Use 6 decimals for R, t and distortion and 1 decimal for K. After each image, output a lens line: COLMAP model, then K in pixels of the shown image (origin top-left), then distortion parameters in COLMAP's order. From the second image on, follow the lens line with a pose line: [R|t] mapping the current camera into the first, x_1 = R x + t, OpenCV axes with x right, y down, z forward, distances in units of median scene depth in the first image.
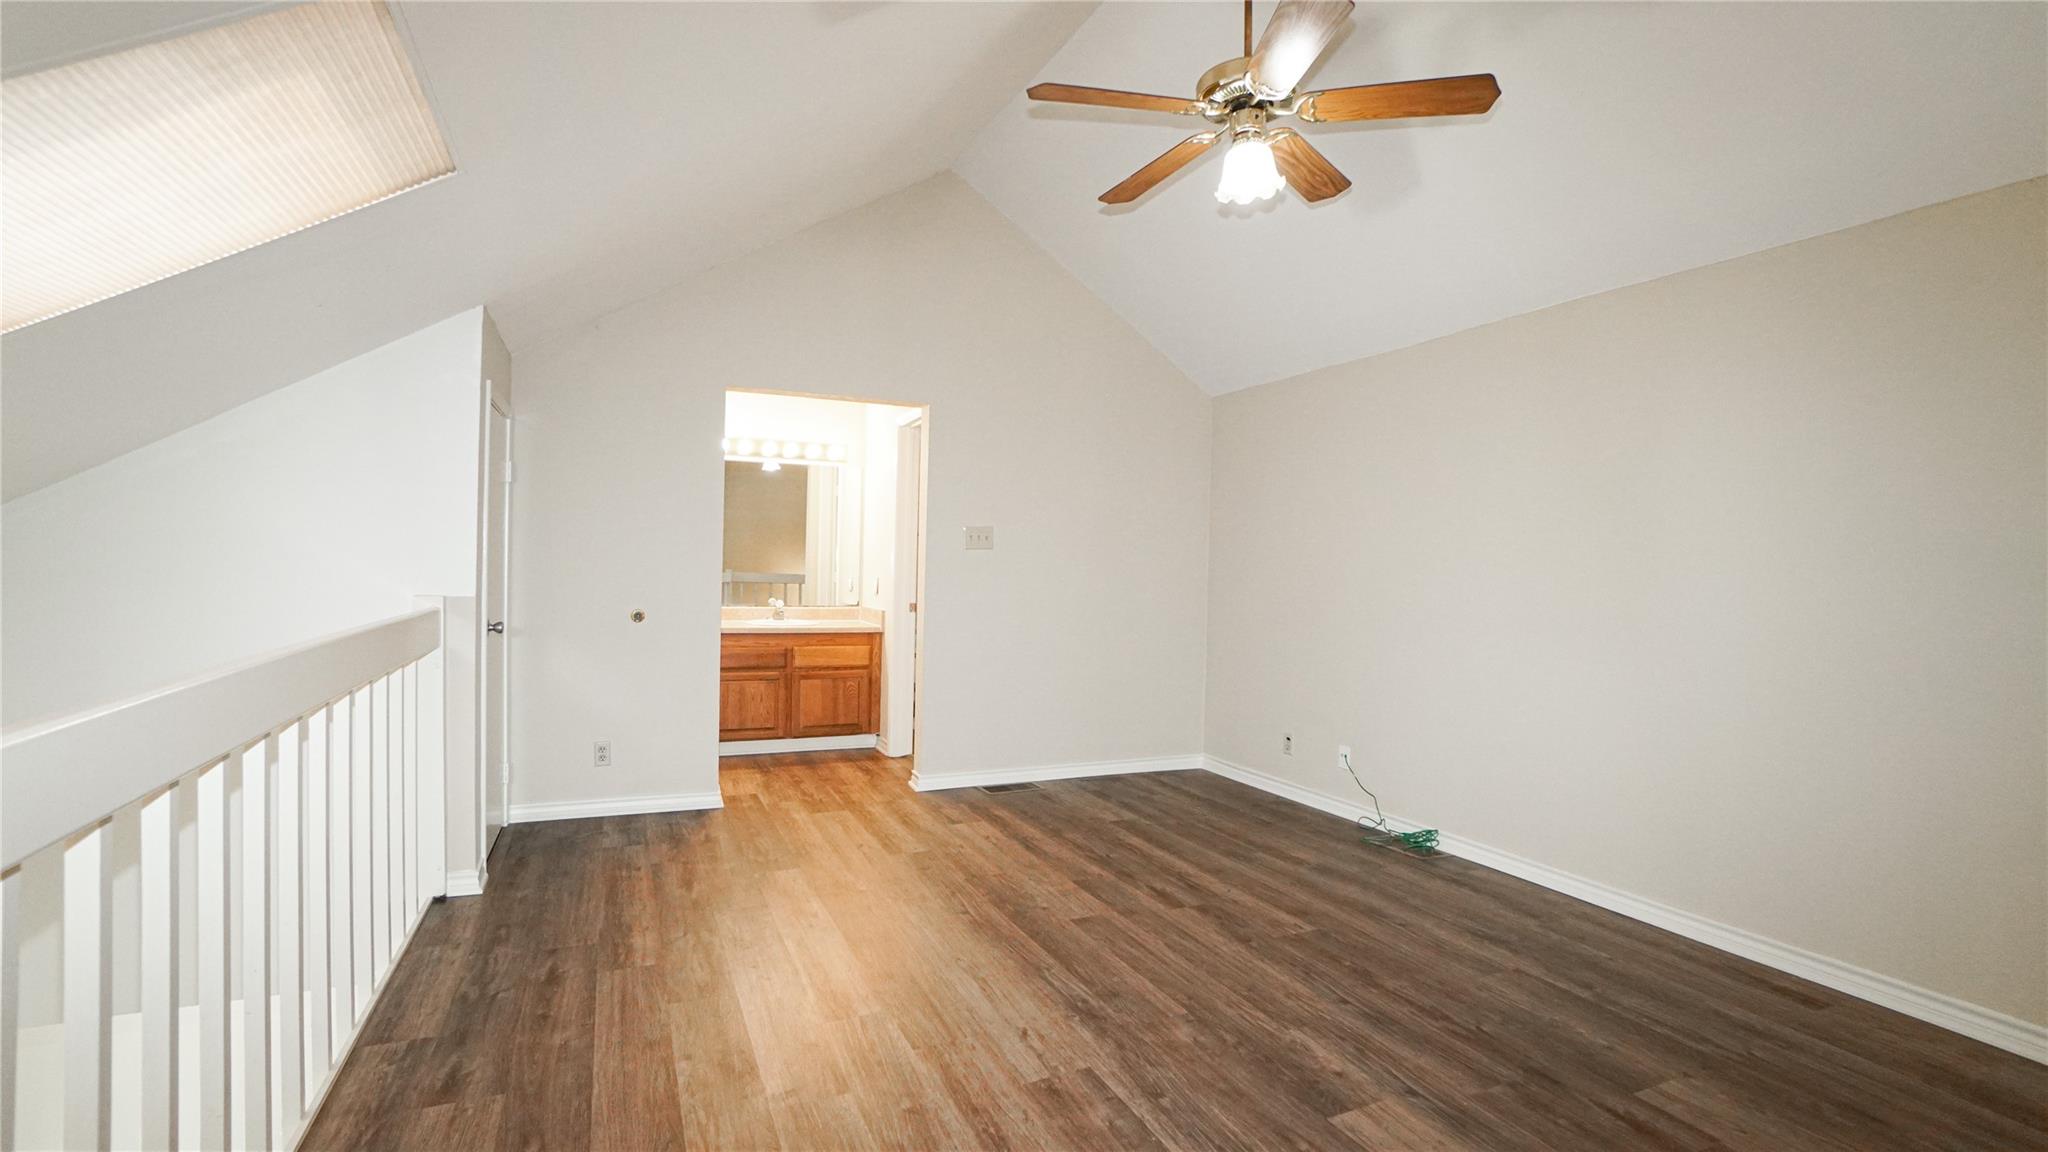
lens RADIAL K [[902.9, 0, 1007.8], [0, 902.9, 568.8], [0, 0, 1]] dist [-0.062508, 0.021488]
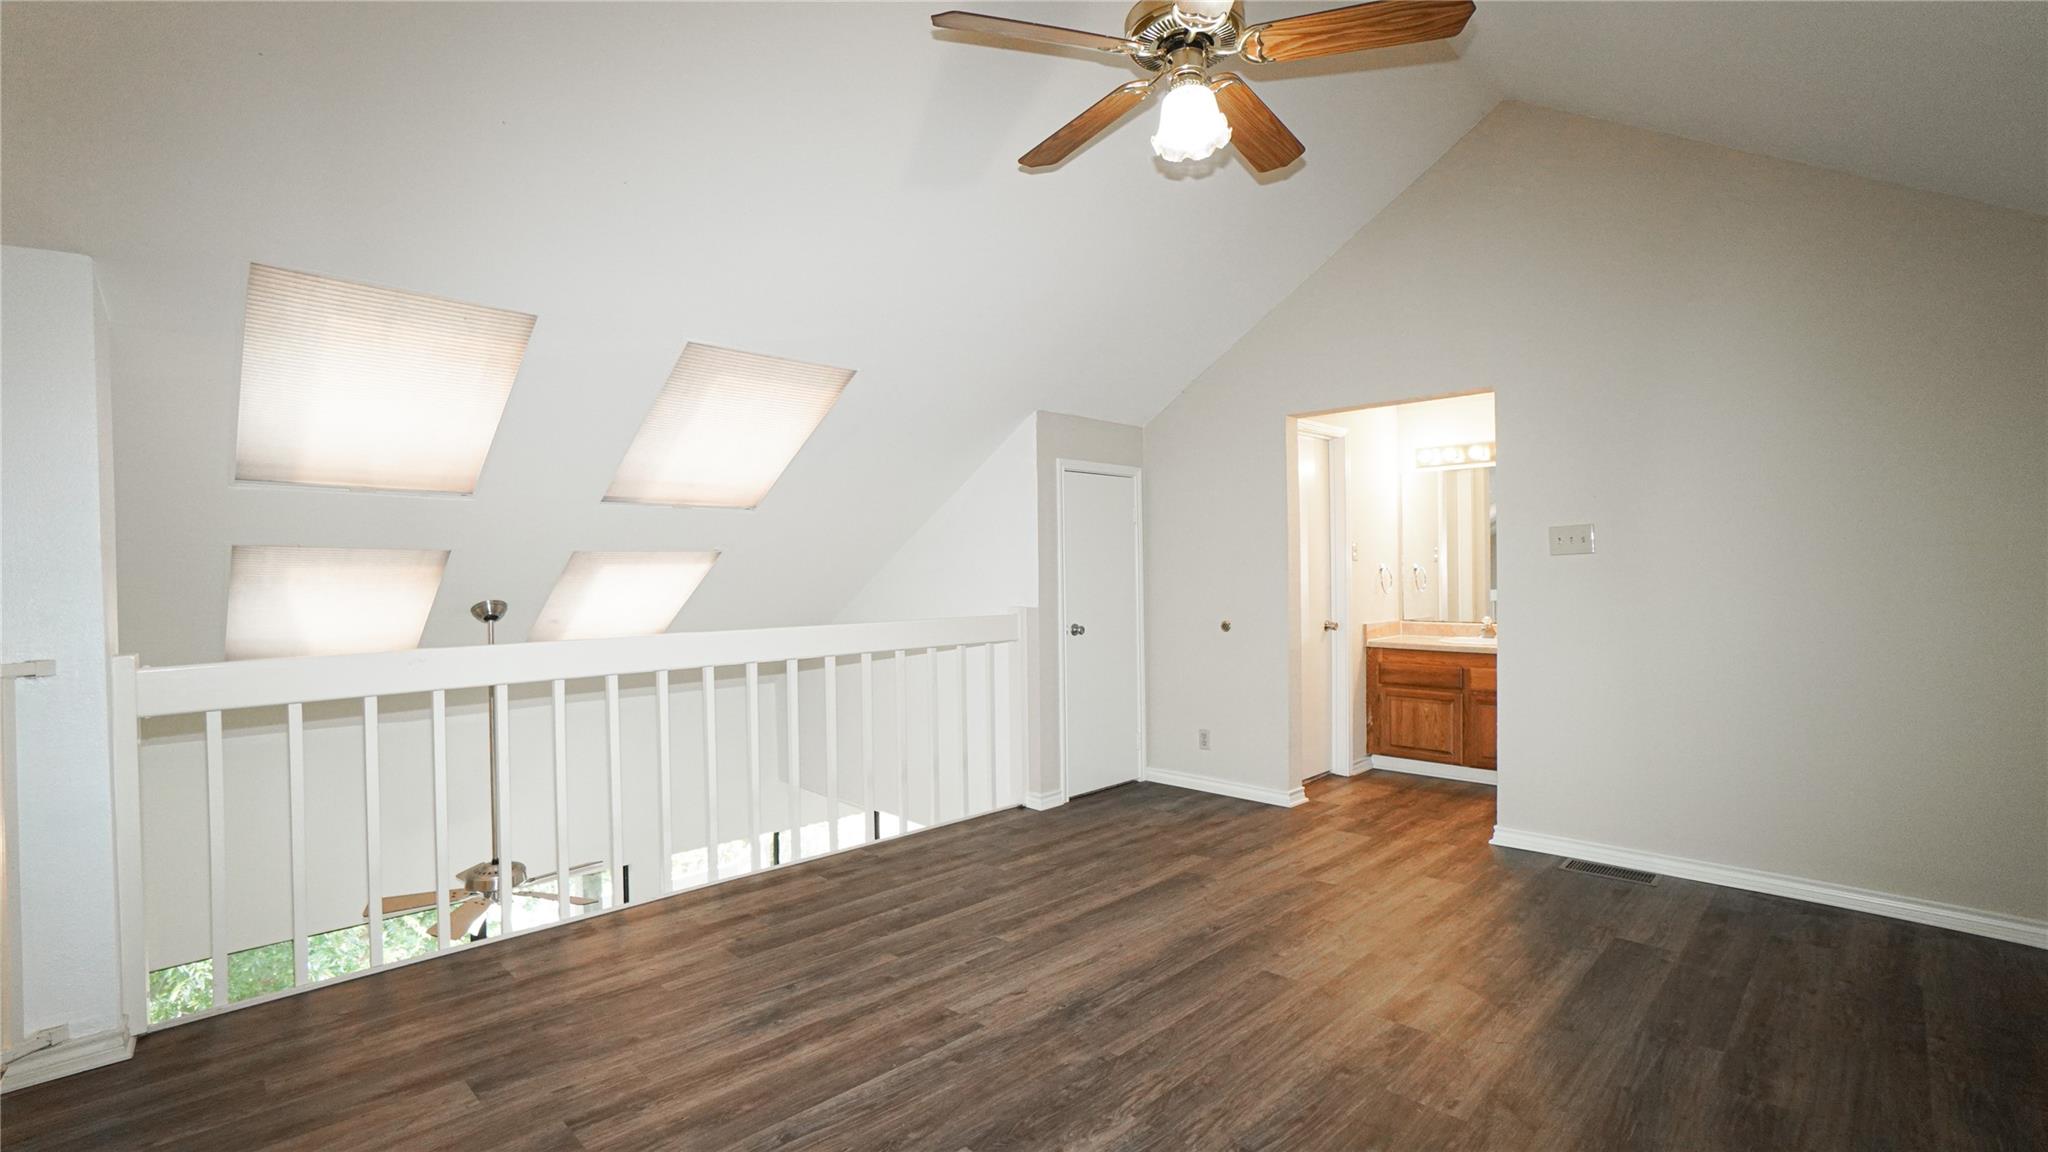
lens RADIAL K [[902.9, 0, 1007.8], [0, 902.9, 568.8], [0, 0, 1]] dist [-0.062508, 0.021488]
pose [[0.355502, -0.029376, -0.934214, 0.644731], [0.013052, 0.999565, -0.026464, 0.005550], [0.934584, -0.002785, 0.355730, 0.342505]]
